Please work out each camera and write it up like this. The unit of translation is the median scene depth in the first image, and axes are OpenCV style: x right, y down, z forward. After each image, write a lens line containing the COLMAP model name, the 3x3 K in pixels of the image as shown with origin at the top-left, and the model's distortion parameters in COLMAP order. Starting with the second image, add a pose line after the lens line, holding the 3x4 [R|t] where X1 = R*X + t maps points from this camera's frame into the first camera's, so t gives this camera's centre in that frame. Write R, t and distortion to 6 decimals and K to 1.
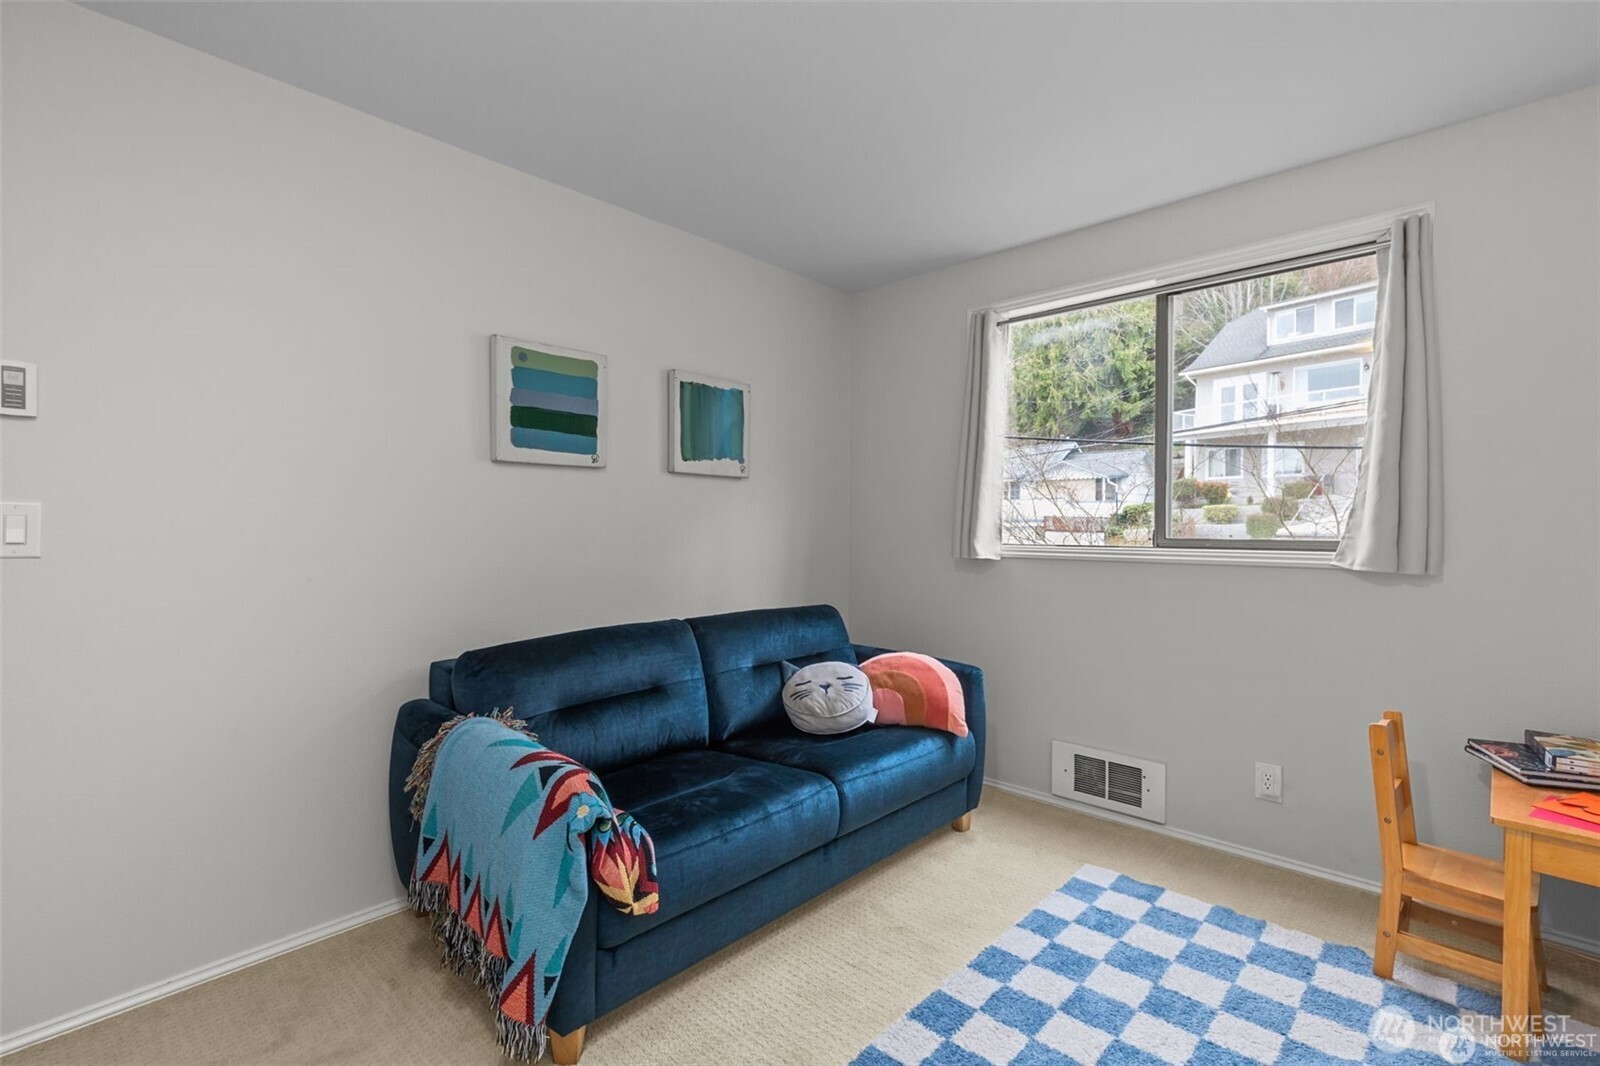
lens RADIAL K [[730.4, 0, 811.9], [0, 730.4, 534.7], [0, 0, 1]] dist [0.013923, -0.001234]
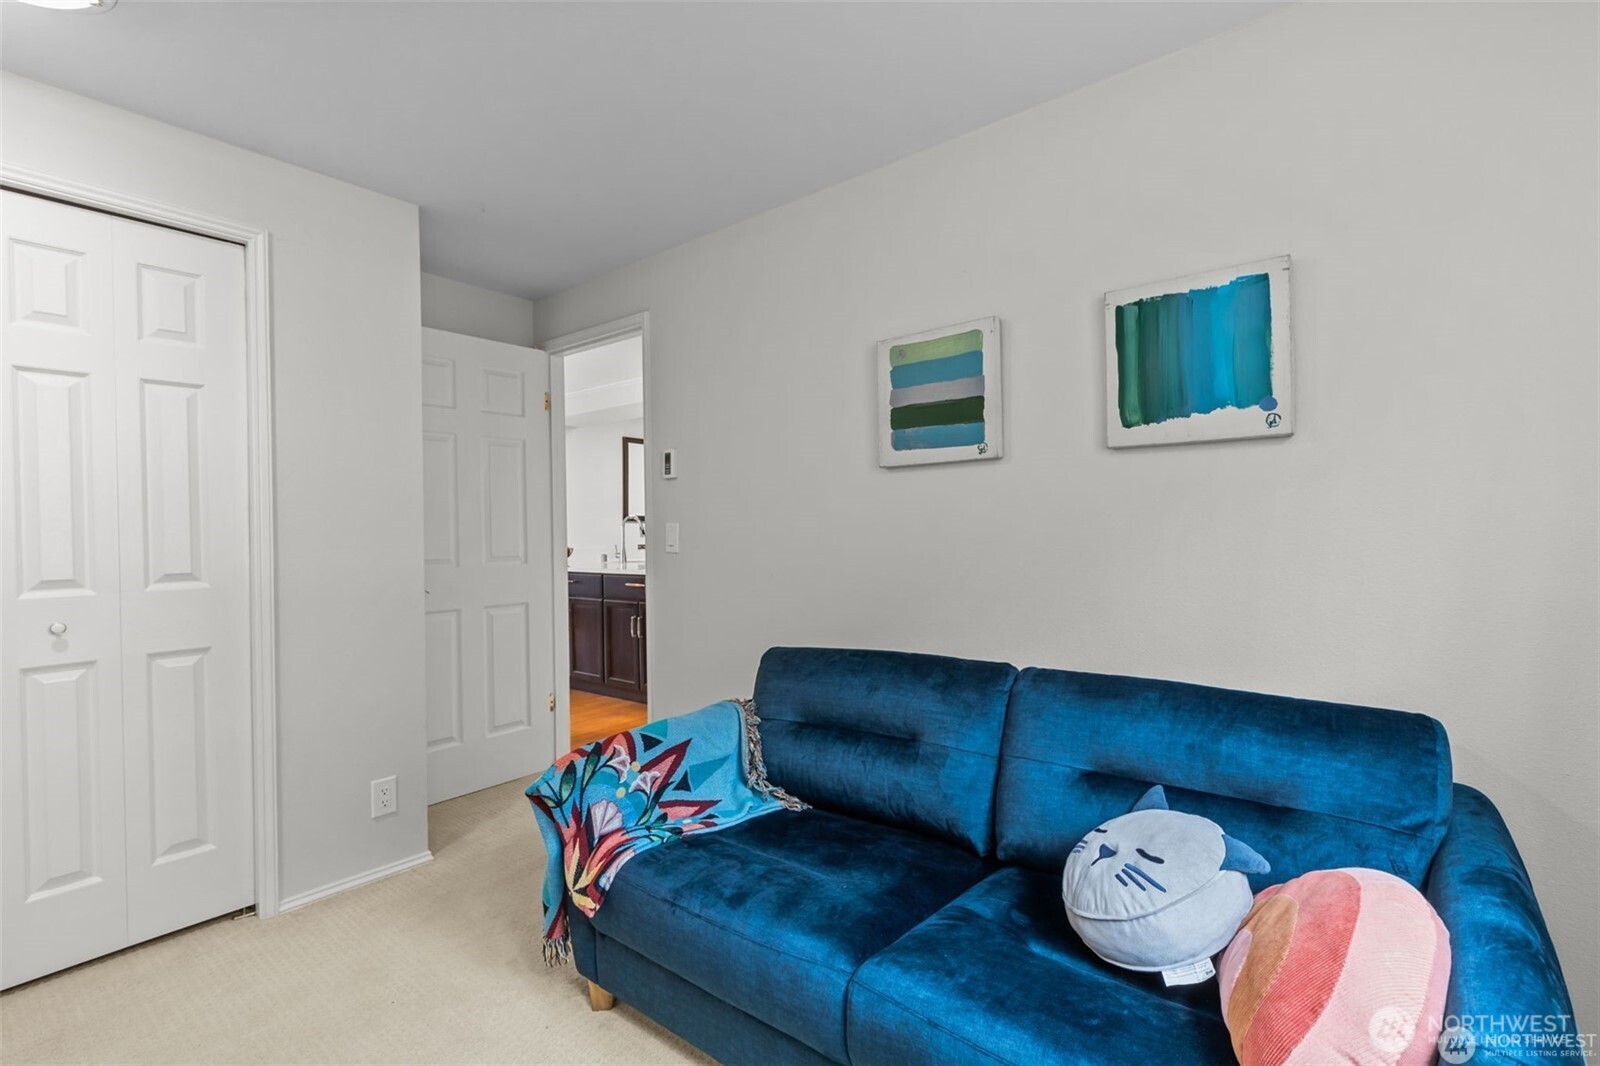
lens RADIAL K [[730.4, 0, 811.9], [0, 730.4, 534.7], [0, 0, 1]] dist [0.013923, -0.001234]
pose [[0.055889, 0.001141, -0.998436, 0.501445], [0.002942, 0.999995, 0.001307, -0.010064], [0.998433, -0.003011, 0.055885, 0.766156]]
